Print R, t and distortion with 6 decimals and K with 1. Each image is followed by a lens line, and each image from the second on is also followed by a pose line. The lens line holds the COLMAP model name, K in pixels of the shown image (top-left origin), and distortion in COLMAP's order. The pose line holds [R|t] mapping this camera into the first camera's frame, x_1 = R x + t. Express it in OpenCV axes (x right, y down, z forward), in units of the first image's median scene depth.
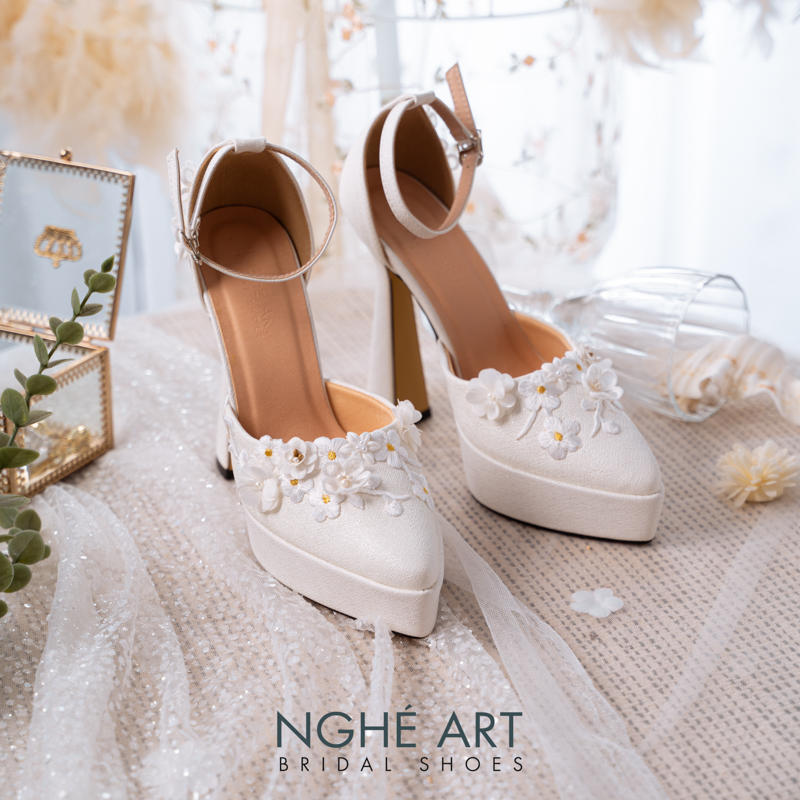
lens RADIAL K [[2078.5, 0, 398.4], [0, 2078.5, 397.3], [0, 0, 1]] dist [0.217495, 0.000000]
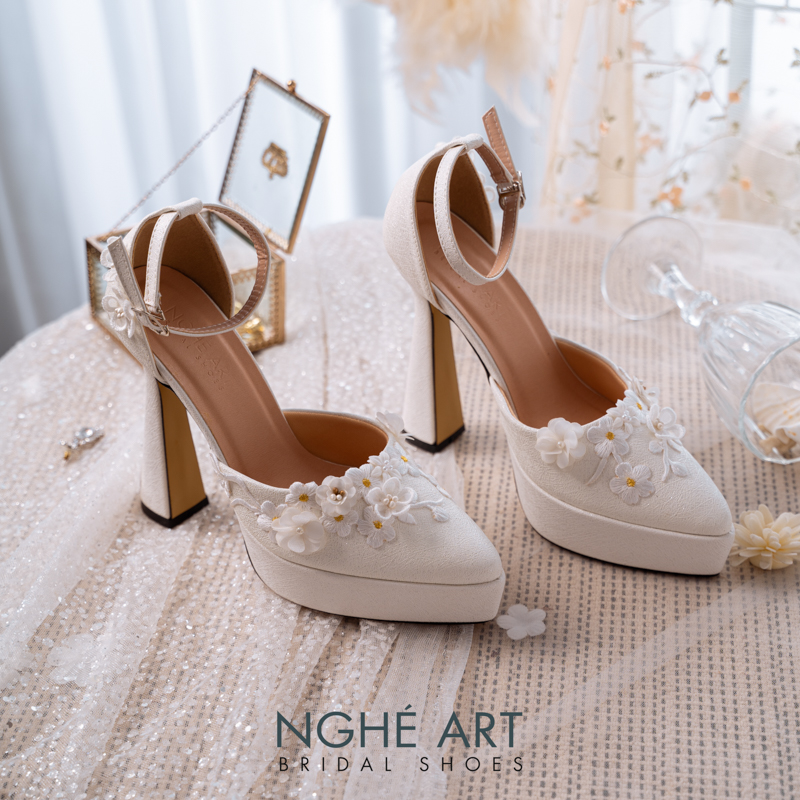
lens RADIAL K [[1704.9, 0, 398.6], [0, 1704.9, 399.9], [0, 0, 1]] dist [0.097259, 0.000000]
pose [[0.874395, 0.267784, -0.404630, 0.312503], [-0.205090, 0.959735, 0.191957, -0.141163], [0.439741, -0.084861, 0.894107, 0.180247]]
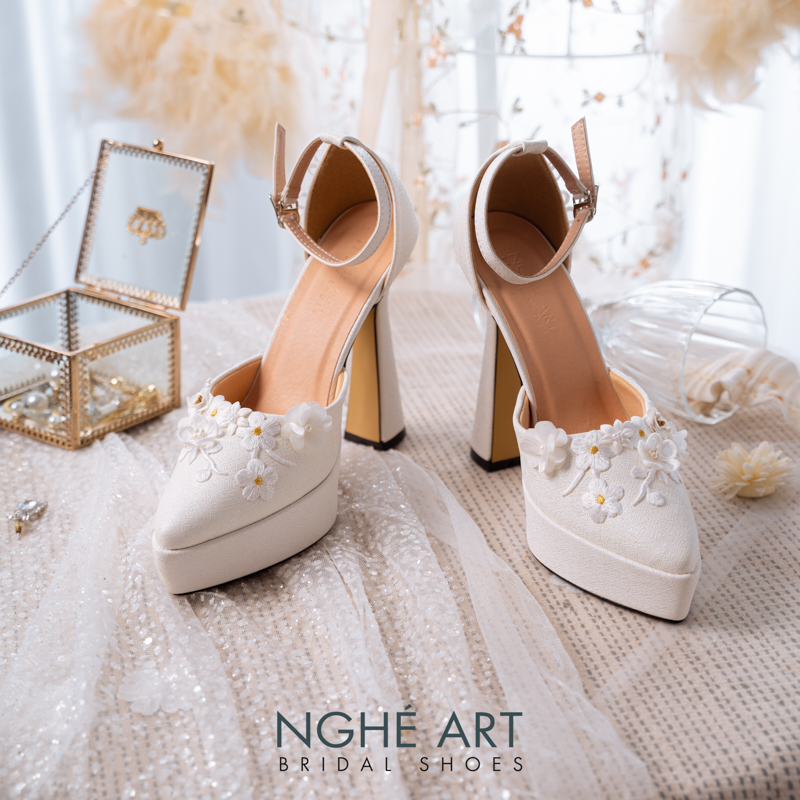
lens RADIAL K [[1704.9, 0, 401.2], [0, 1704.9, 397.1], [0, 0, 1]] dist [0.097259, 0.000000]
pose [[0.990546, 0.074396, -0.115254, 0.087115], [-0.076994, 0.996864, -0.018255, 0.026656], [0.113535, 0.026957, 0.993168, 0.102189]]
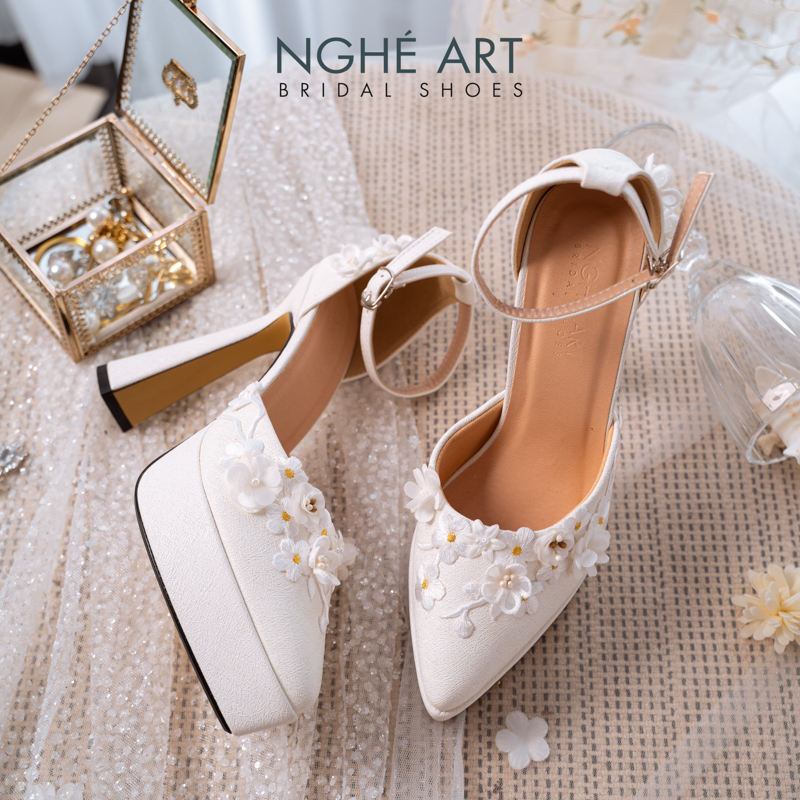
lens RADIAL K [[1178.2, 0, 418.0], [0, 1178.2, 396.9], [0, 0, 1]] dist [-0.025893, 0.000000]
pose [[0.920598, 0.348999, -0.175212, 0.077829], [-0.186498, 0.787117, 0.587933, -0.293559], [0.343100, -0.508574, 0.789706, 0.549871]]
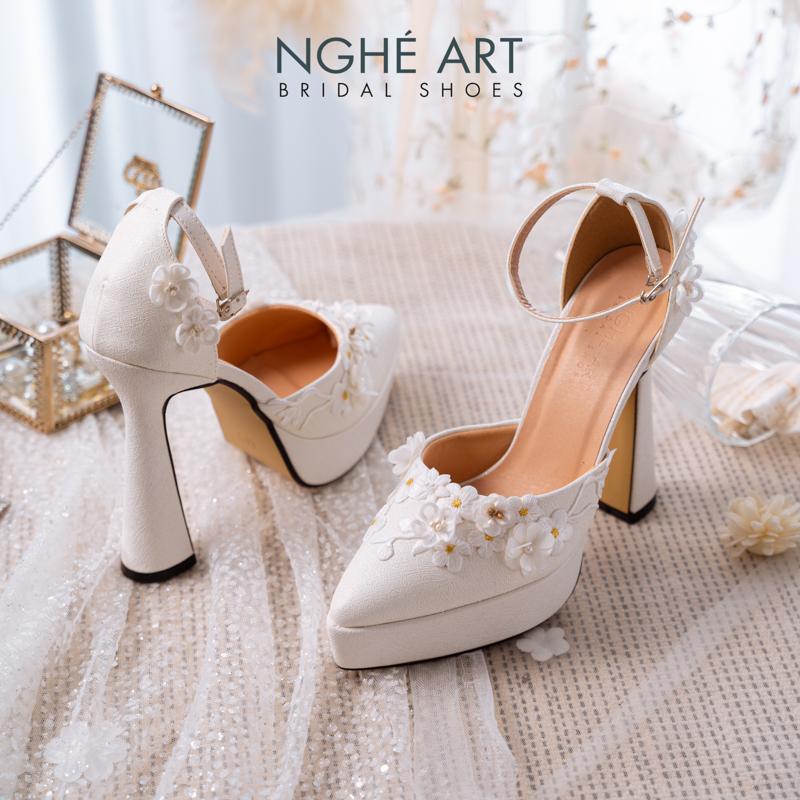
lens RADIAL K [[2078.5, 0, 402.0], [0, 2078.5, 404.2], [0, 0, 1]] dist [0.217495, 0.000000]
pose [[0.966624, 0.162452, -0.198108, 0.181821], [-0.132419, 0.978762, 0.156494, -0.140779], [0.219323, -0.125038, 0.967607, 0.023332]]
